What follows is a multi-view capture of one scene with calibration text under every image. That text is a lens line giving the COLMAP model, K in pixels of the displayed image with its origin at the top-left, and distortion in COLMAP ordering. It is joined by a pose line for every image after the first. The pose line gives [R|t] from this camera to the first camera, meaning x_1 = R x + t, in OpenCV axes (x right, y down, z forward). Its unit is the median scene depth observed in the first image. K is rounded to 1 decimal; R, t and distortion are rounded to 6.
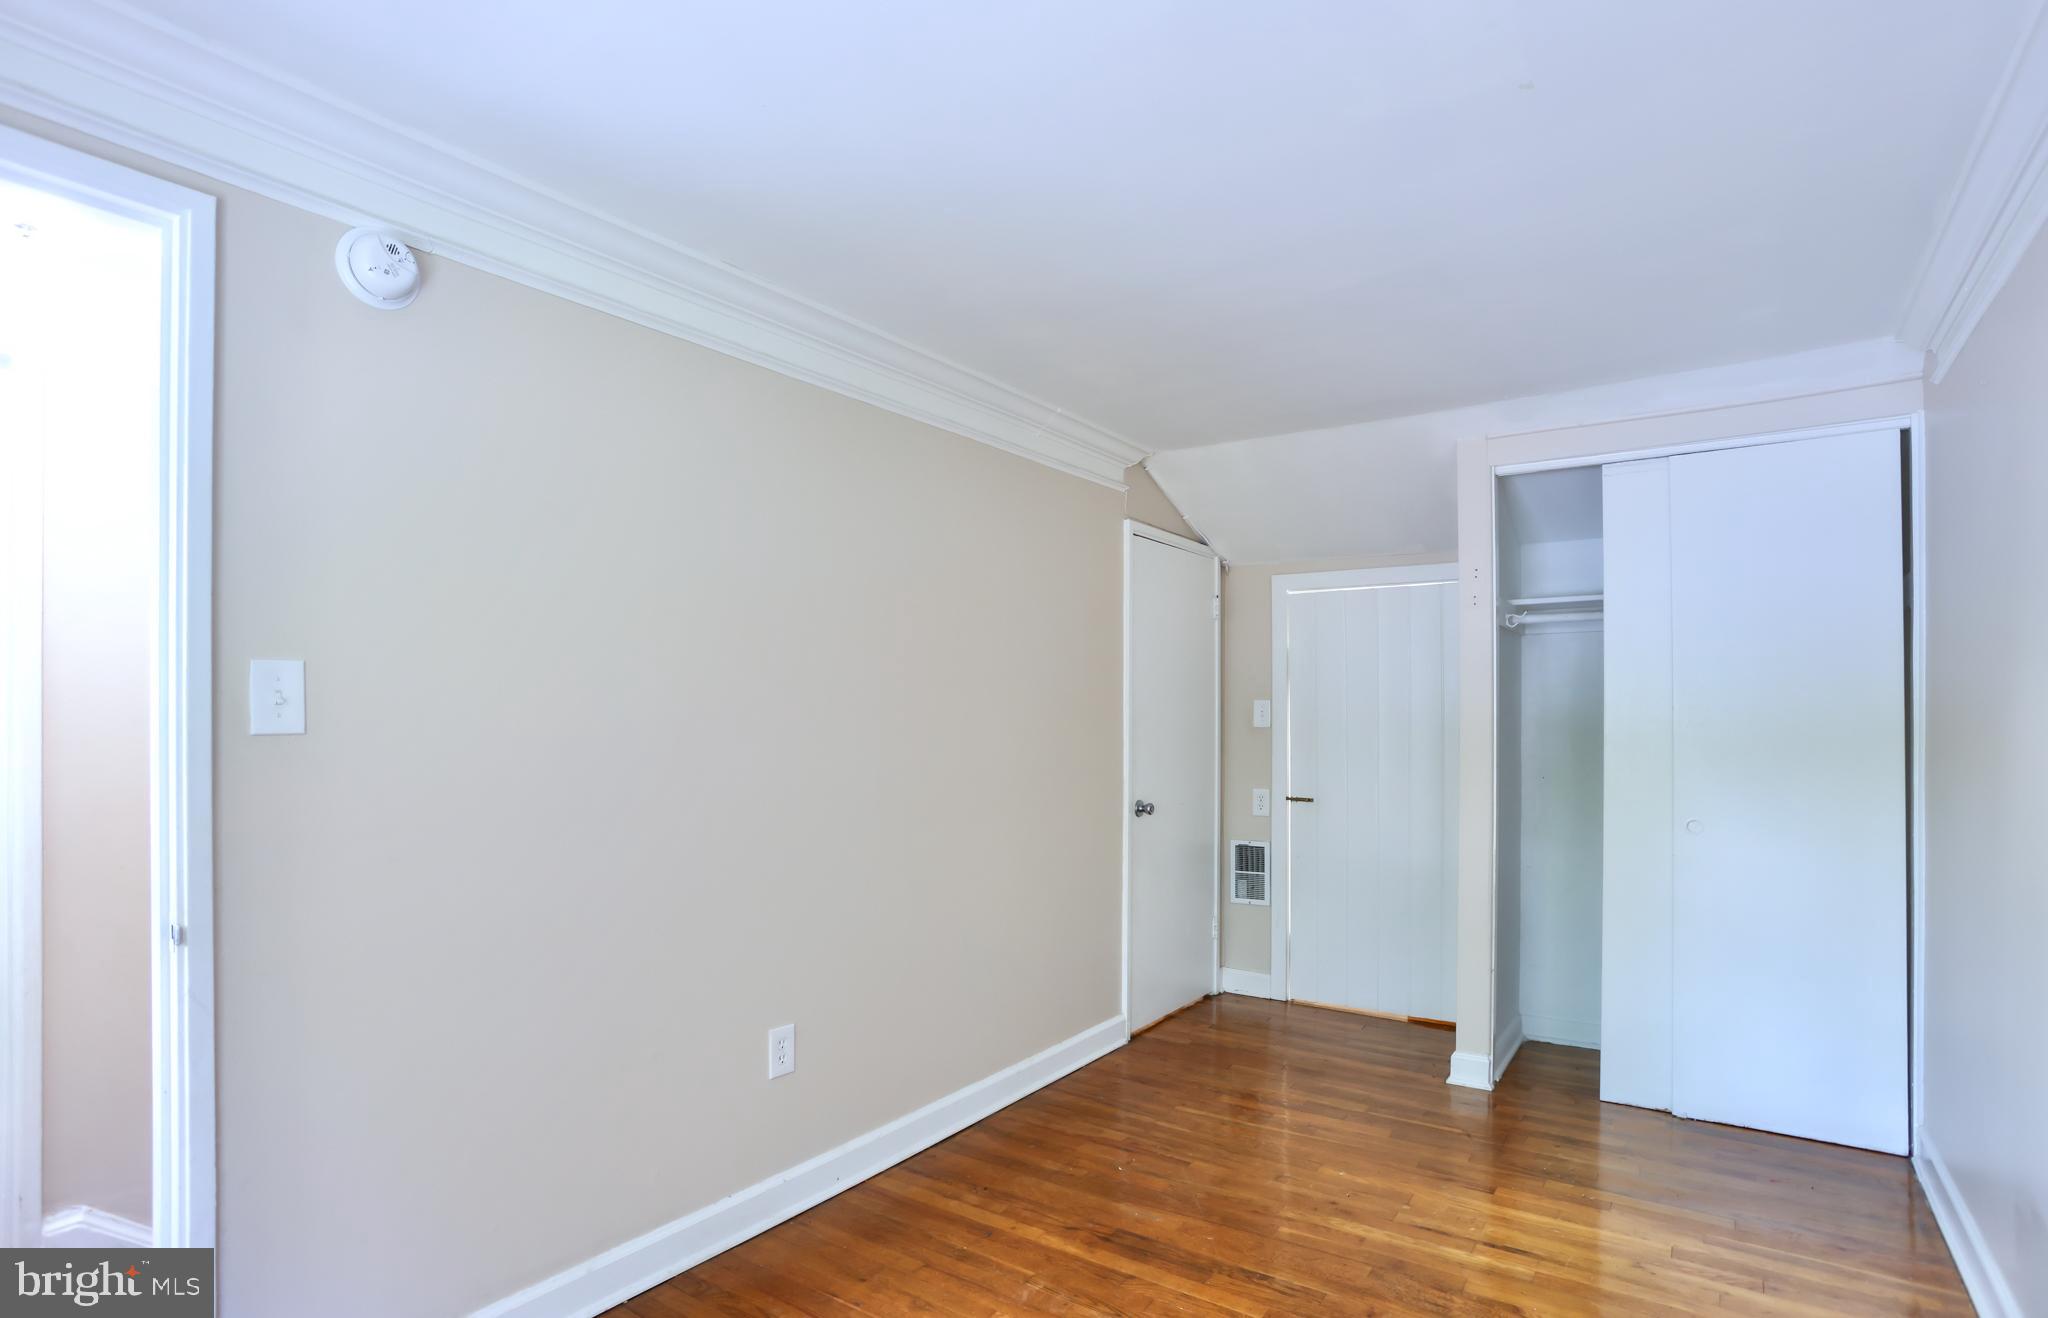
lens RADIAL K [[1015.6, 0, 1024.0], [0, 1015.6, 659.0], [0, 0, 1]] dist [-0.080785, 0.040990]
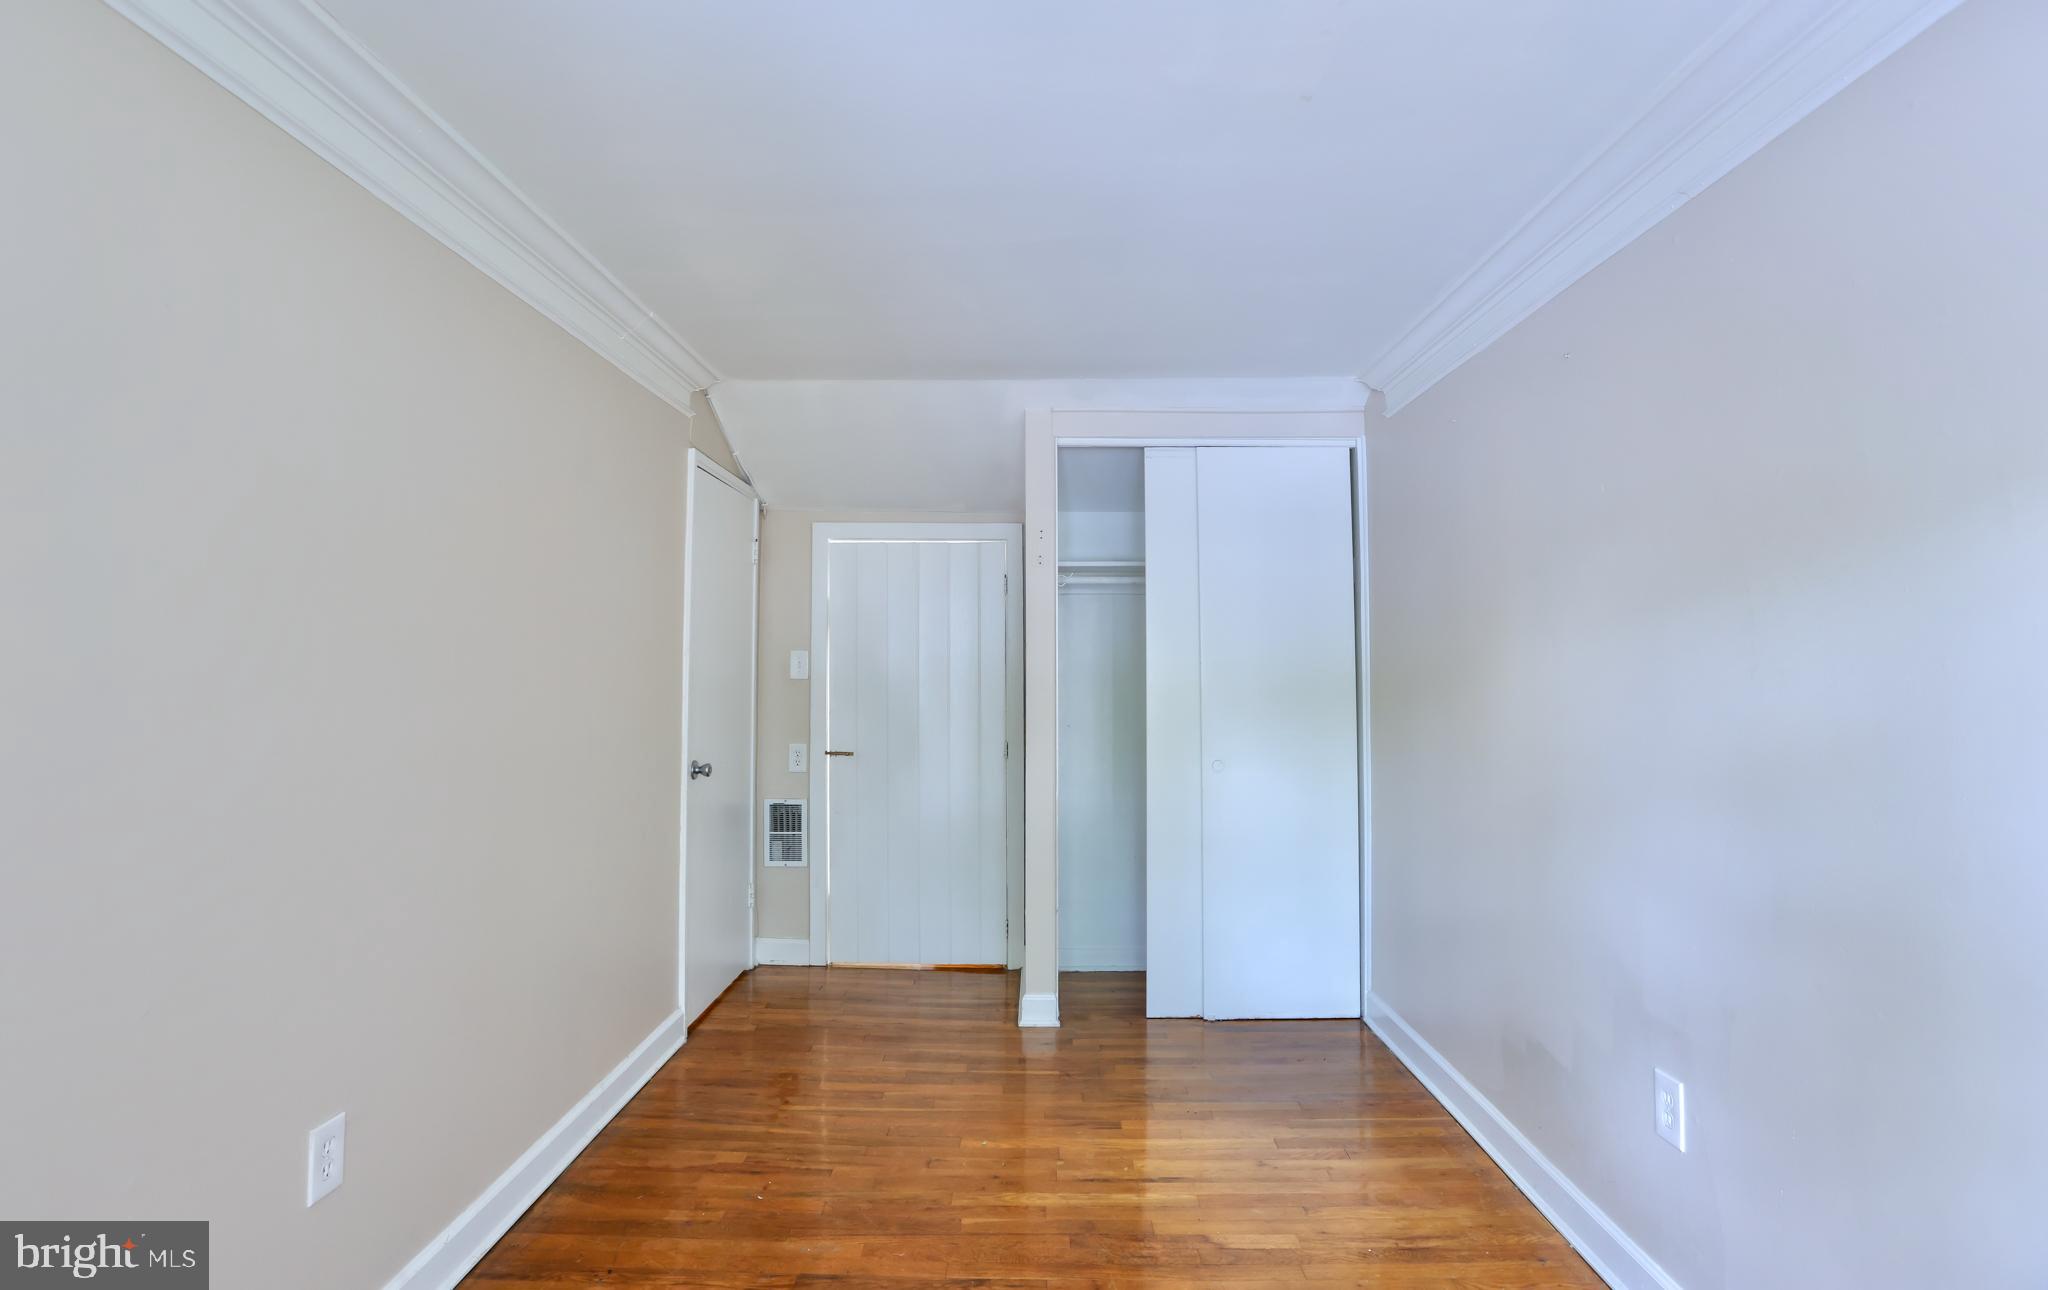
lens RADIAL K [[1001.8, 0, 1024.1], [0, 1001.8, 558.5], [0, 0, 1]] dist [-0.080108, 0.037771]
pose [[0.837108, 0.062389, 0.543469, -0.152734], [-0.033985, 0.997487, -0.062161, 0.006997], [-0.545981, 0.033566, 0.837125, 0.123244]]
